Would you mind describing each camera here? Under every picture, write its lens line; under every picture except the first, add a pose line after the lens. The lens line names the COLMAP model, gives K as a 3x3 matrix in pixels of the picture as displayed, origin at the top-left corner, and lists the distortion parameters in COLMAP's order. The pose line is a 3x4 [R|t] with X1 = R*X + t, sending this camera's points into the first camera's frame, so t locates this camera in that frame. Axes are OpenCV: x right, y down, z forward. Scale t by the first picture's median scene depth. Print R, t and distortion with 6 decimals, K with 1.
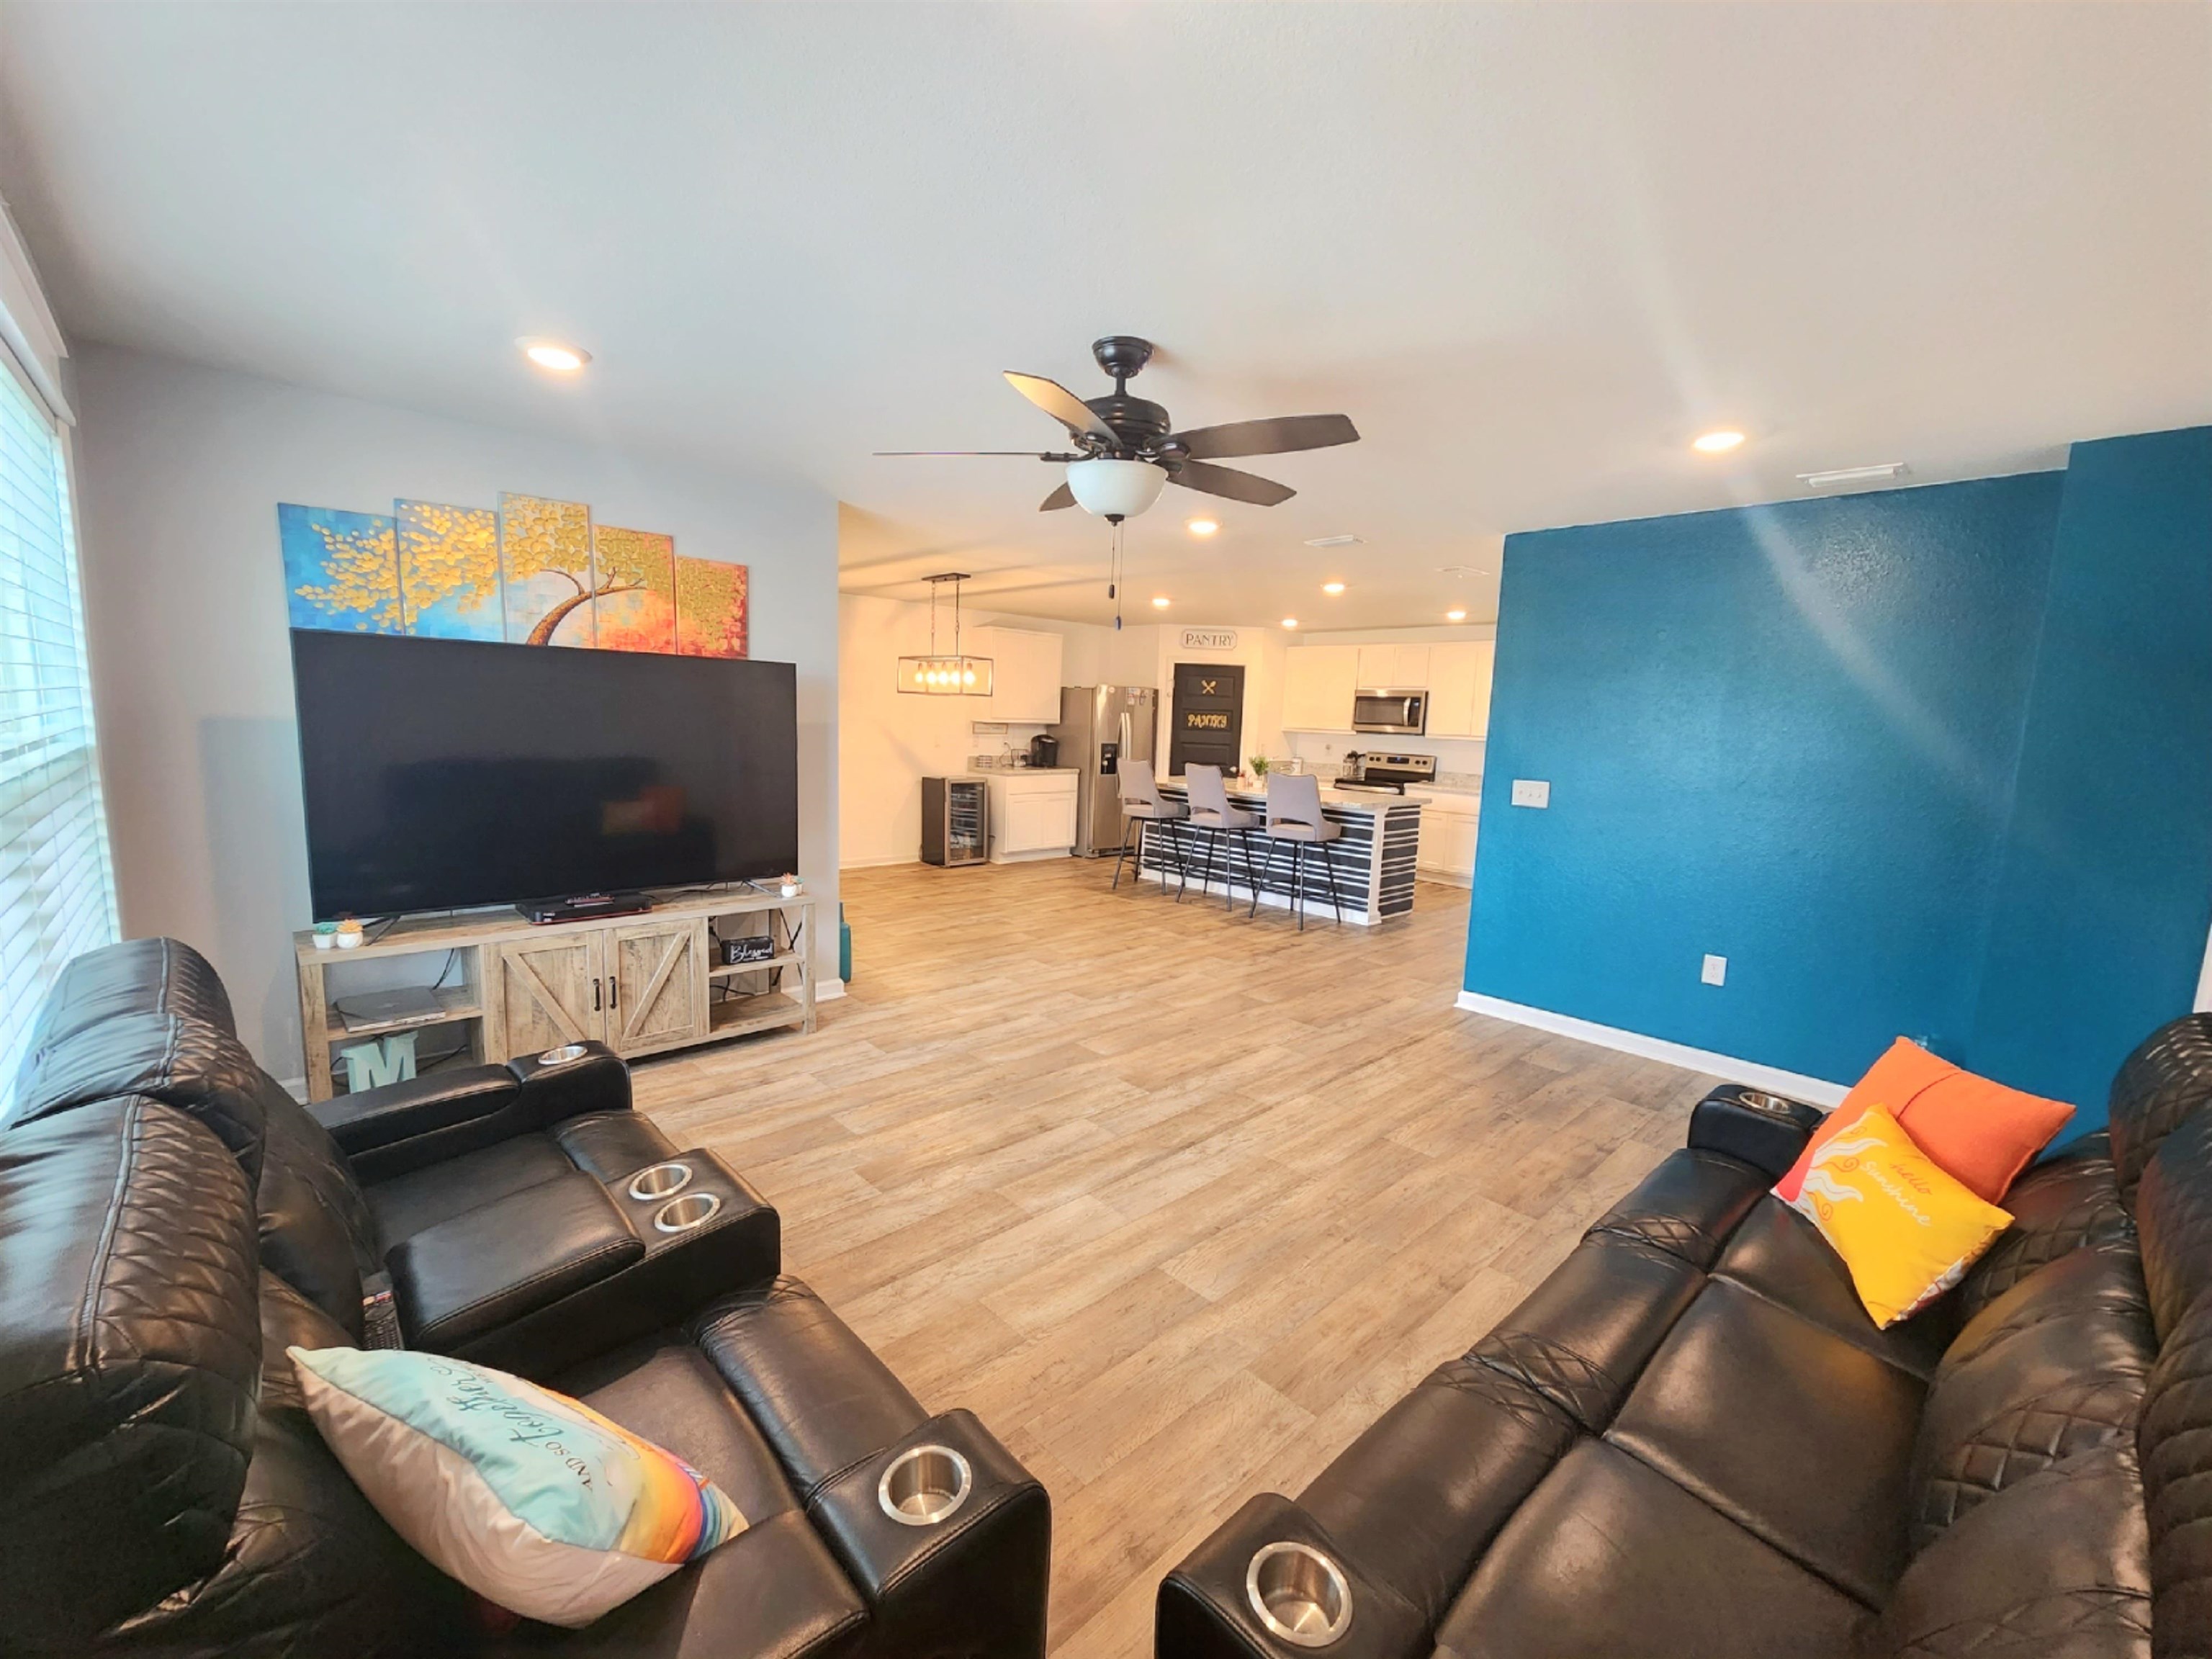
lens RADIAL K [[915.0, 0, 1106.0], [0, 915.0, 829.5], [0, 0, 1]] dist [0.000529, -0.000290]
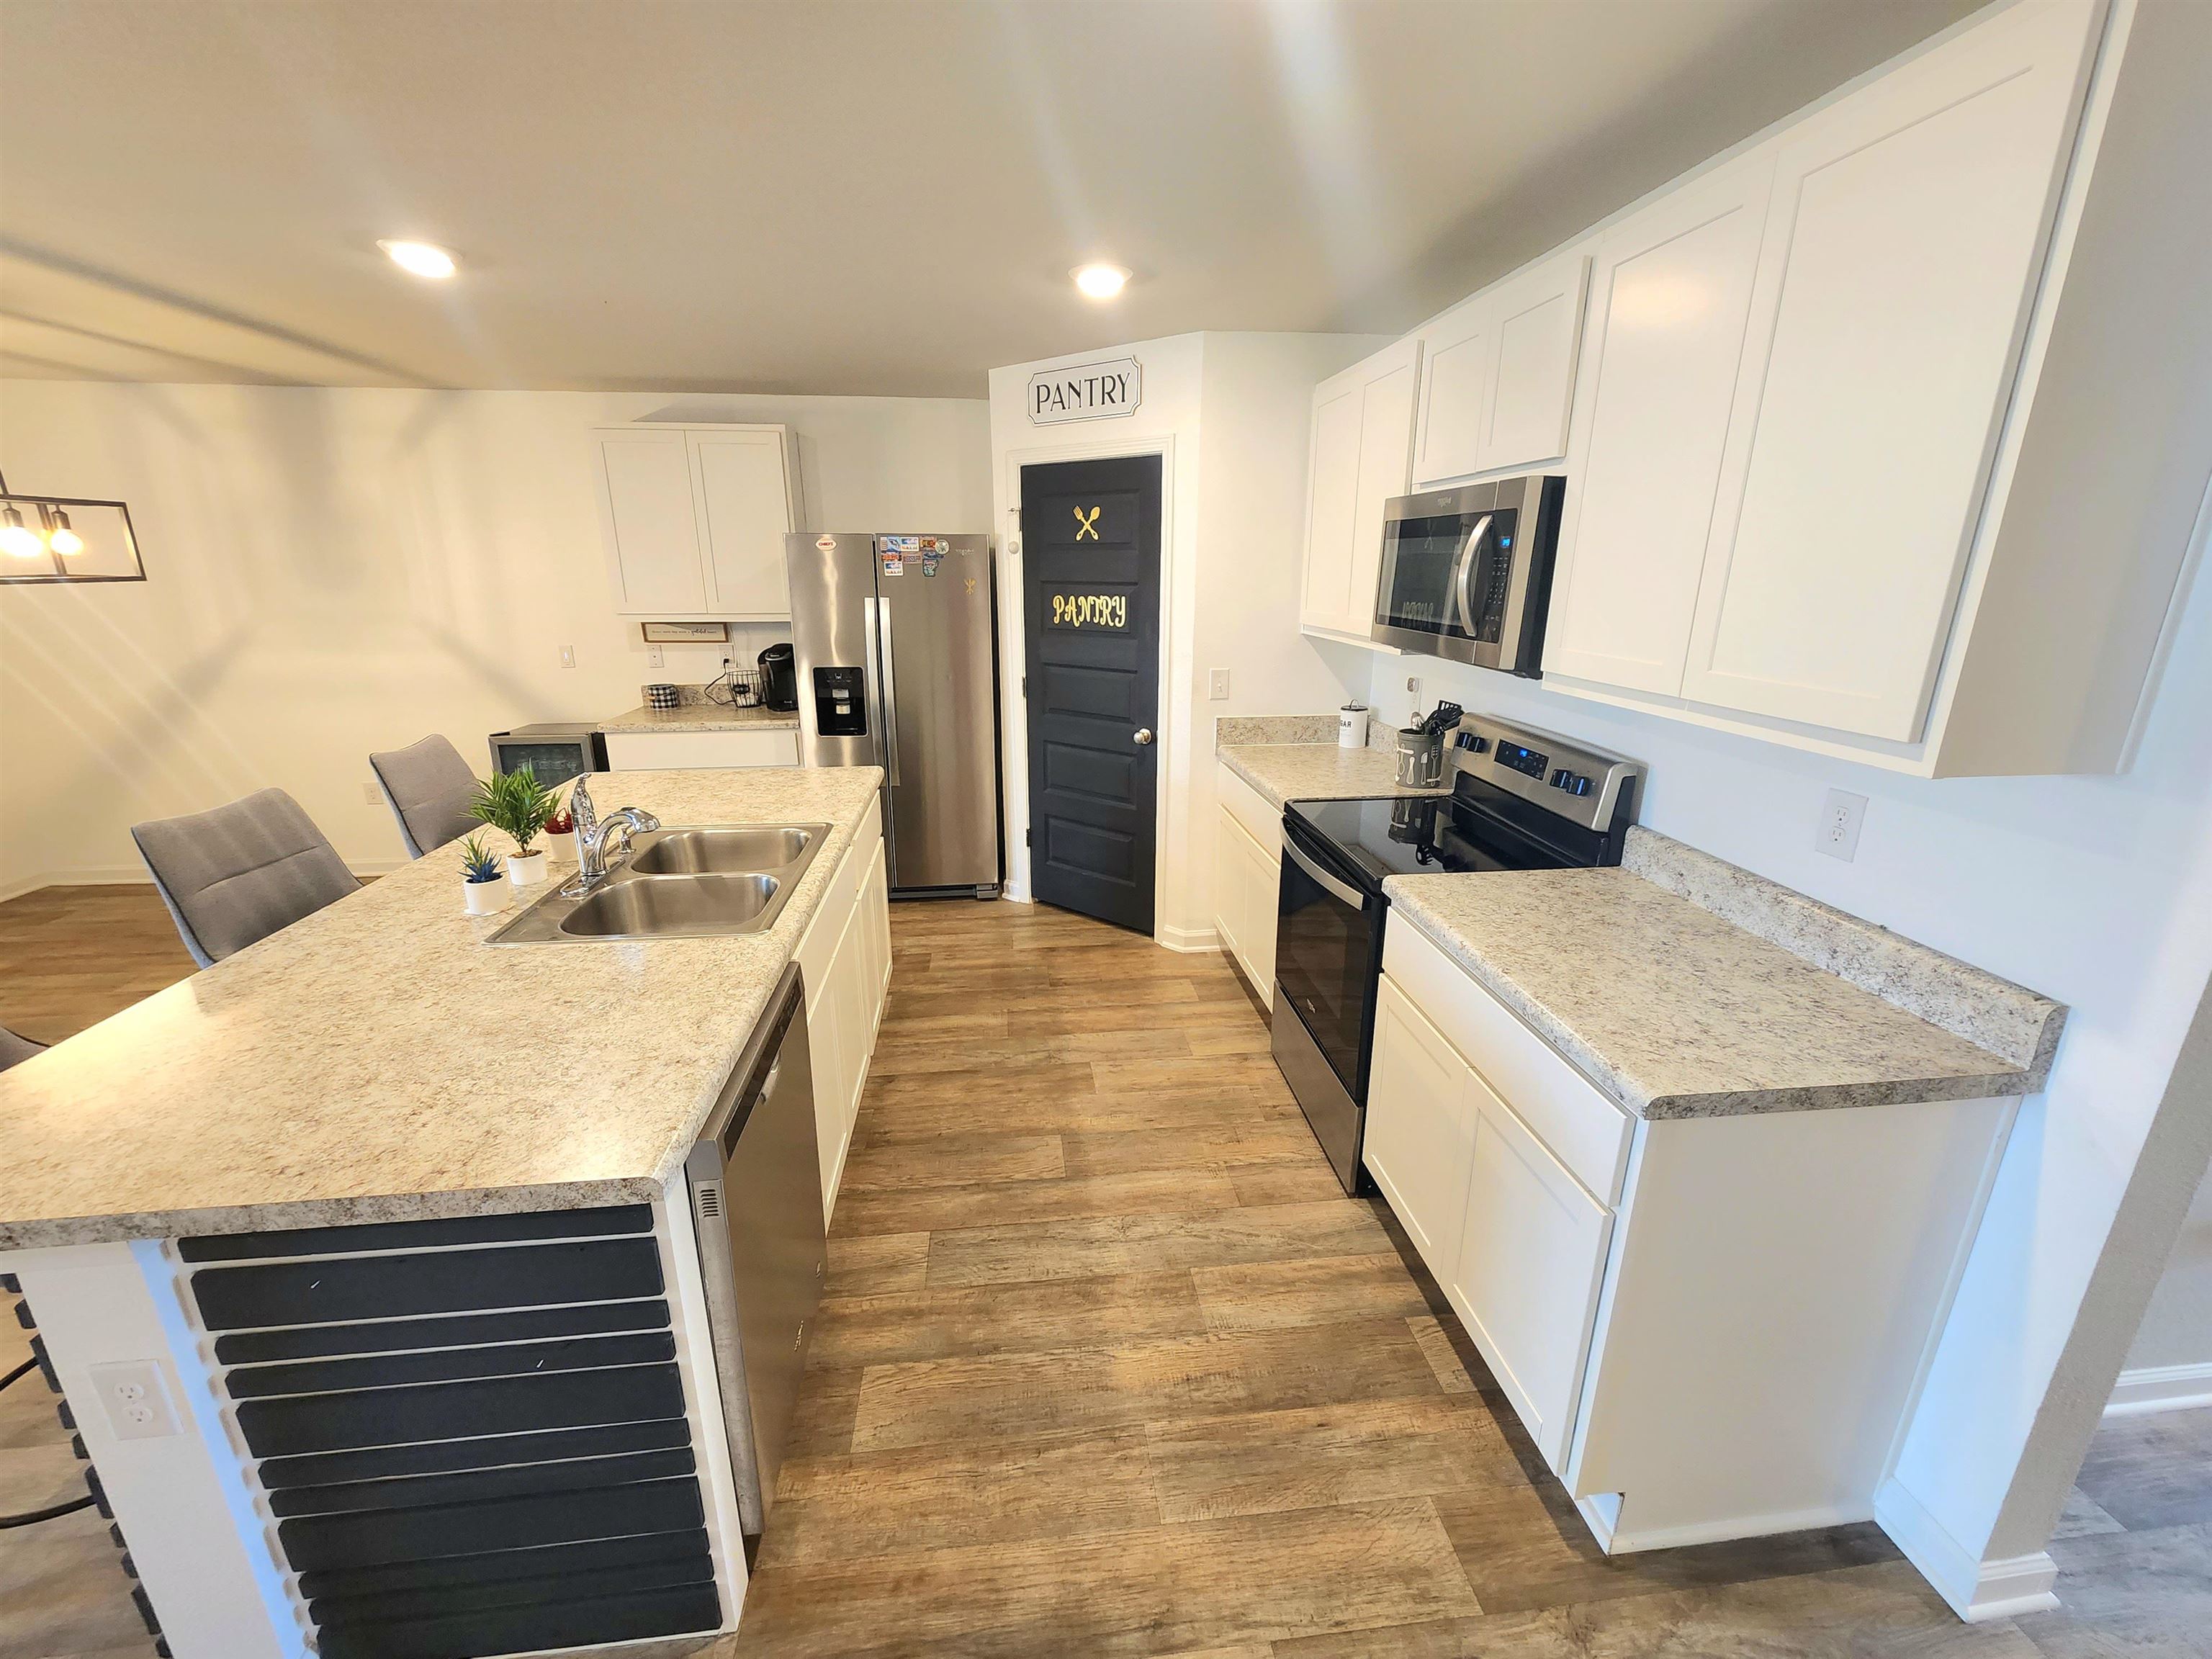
lens RADIAL K [[915.0, 0, 1106.0], [0, 915.0, 829.5], [0, 0, 1]] dist [0.000529, -0.000290]
pose [[0.794768, 0.133087, -0.592141, 0.387638], [-0.046111, 0.986082, 0.159737, -0.093458], [0.605159, -0.099650, 0.789843, 0.718858]]
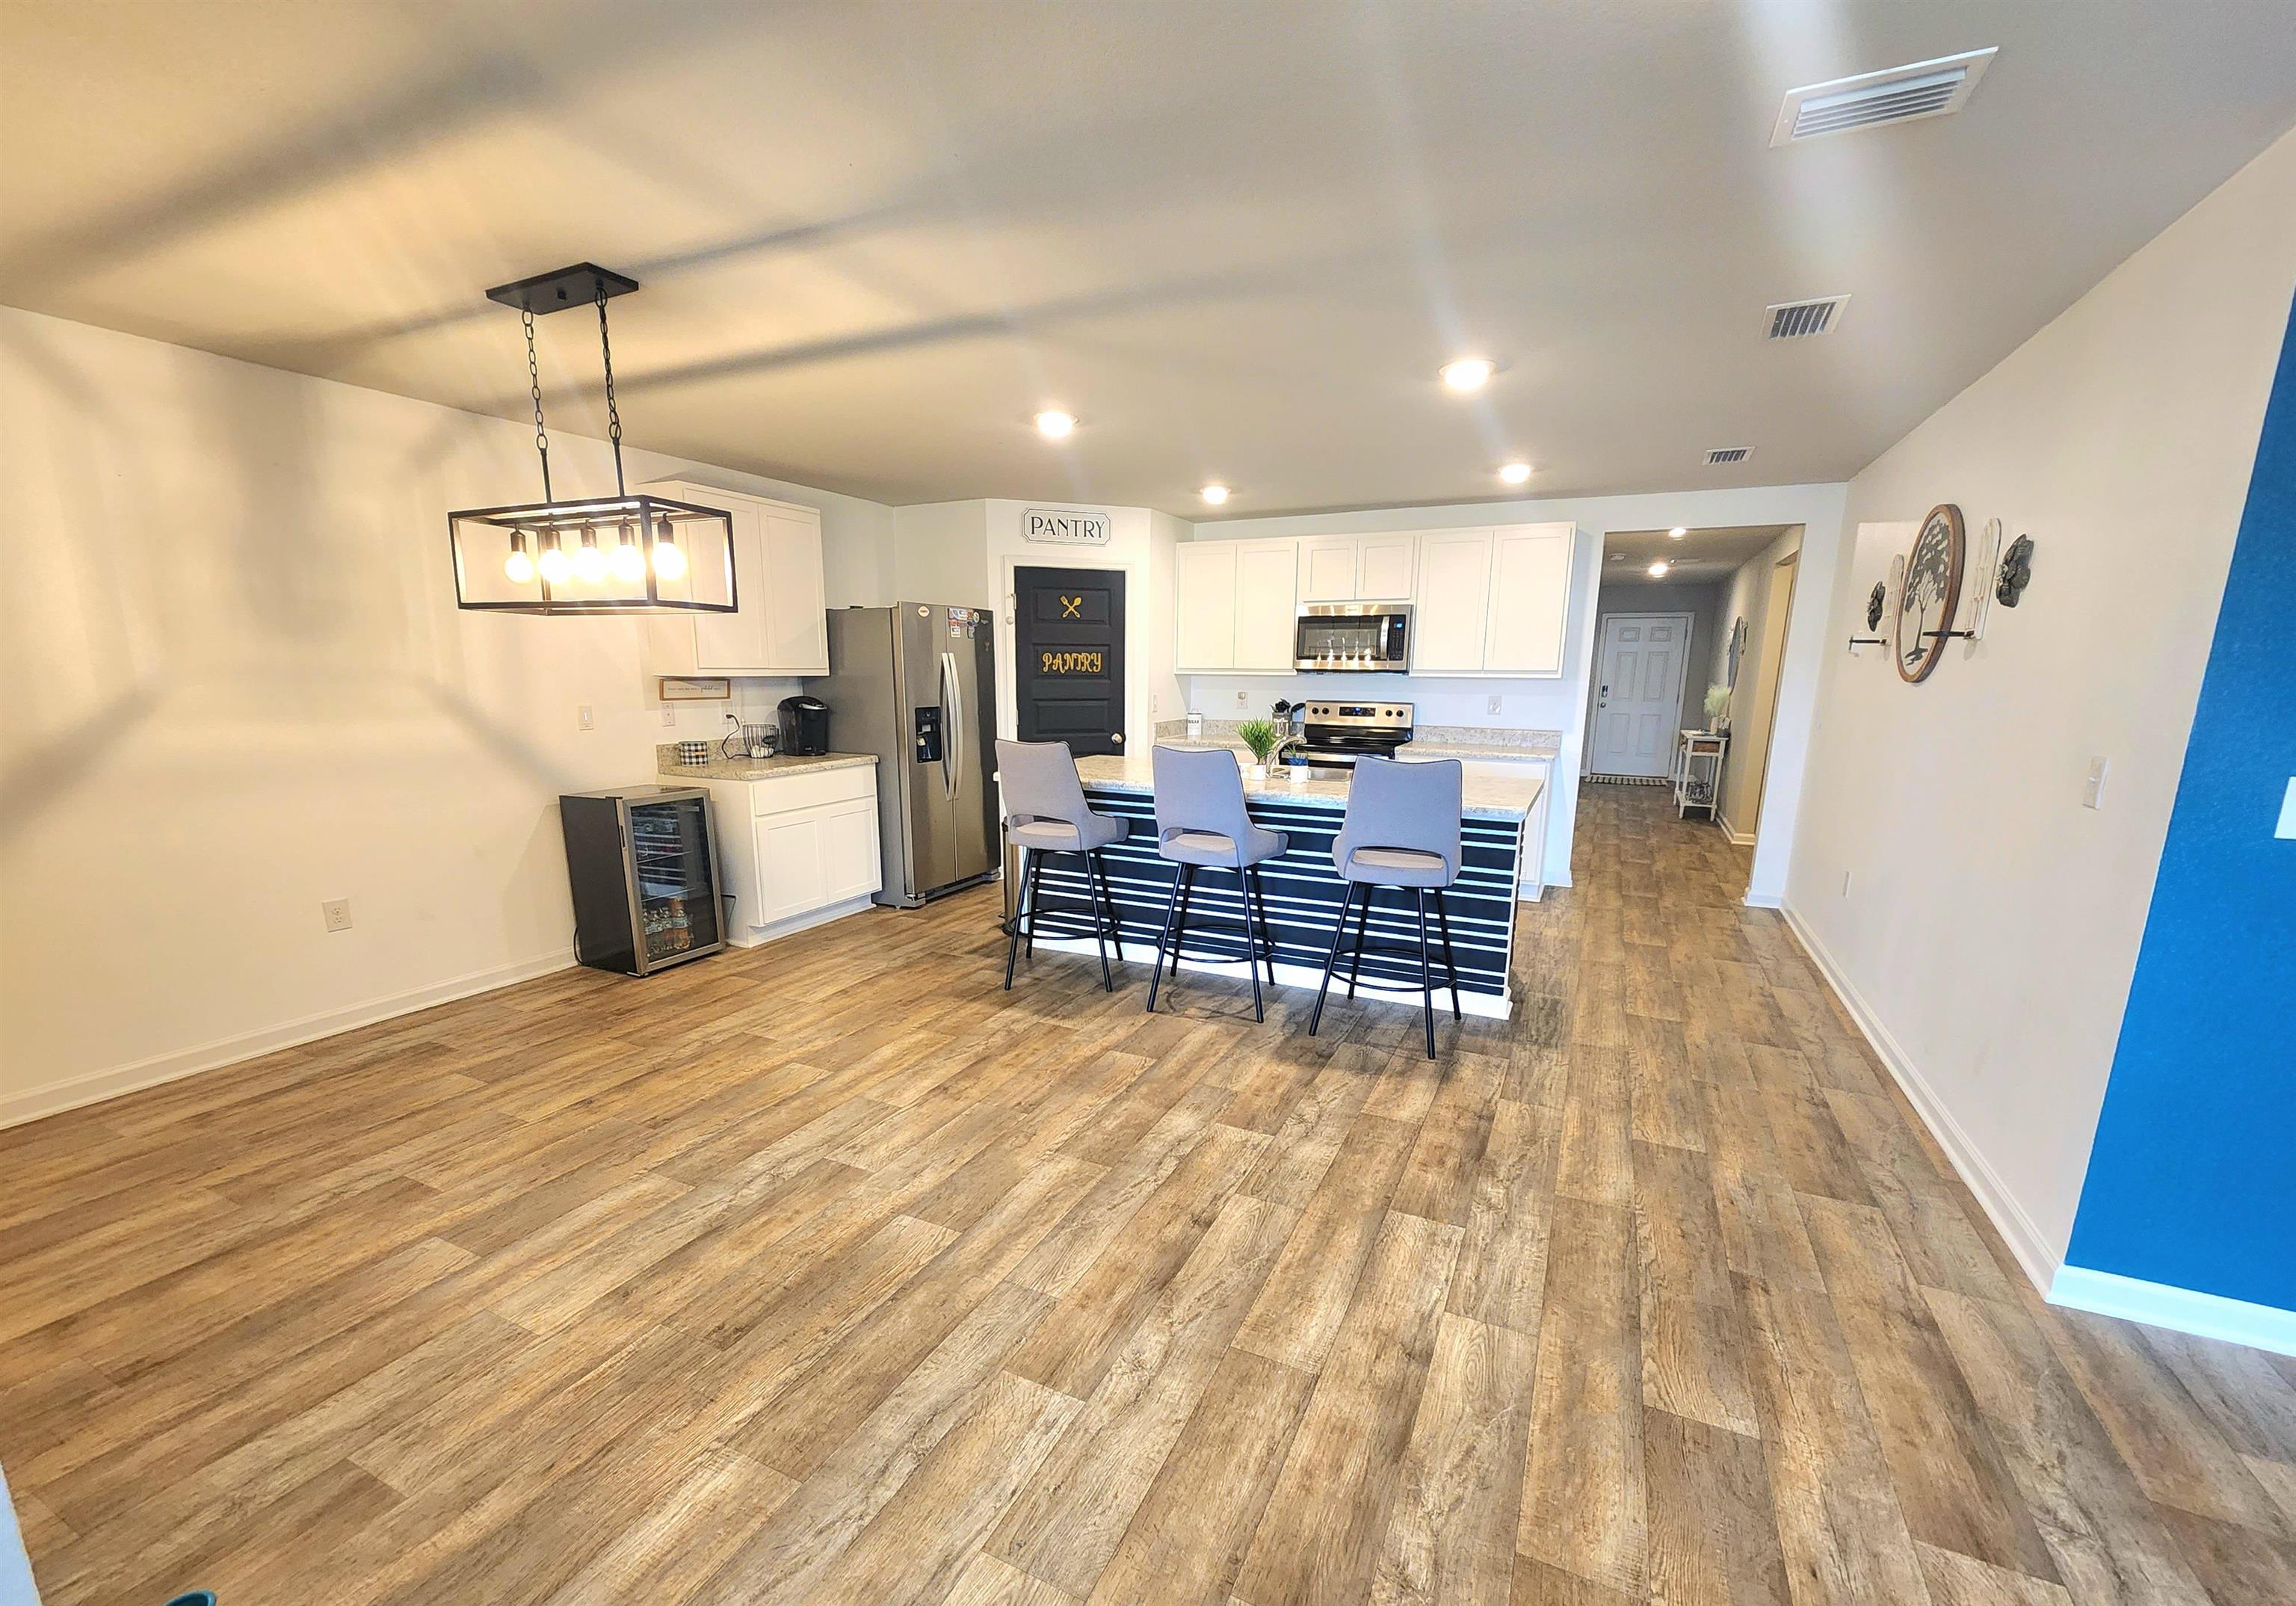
lens RADIAL K [[962.9, 0, 1128.9], [0, 962.9, 846.4], [0, 0, 1]] dist [0.018684, -0.000039]
pose [[0.940356, -0.095480, 0.326518, -0.082658], [0.072763, 0.994045, 0.081123, -0.047380], [-0.332319, -0.052526, 0.941703, 0.388162]]
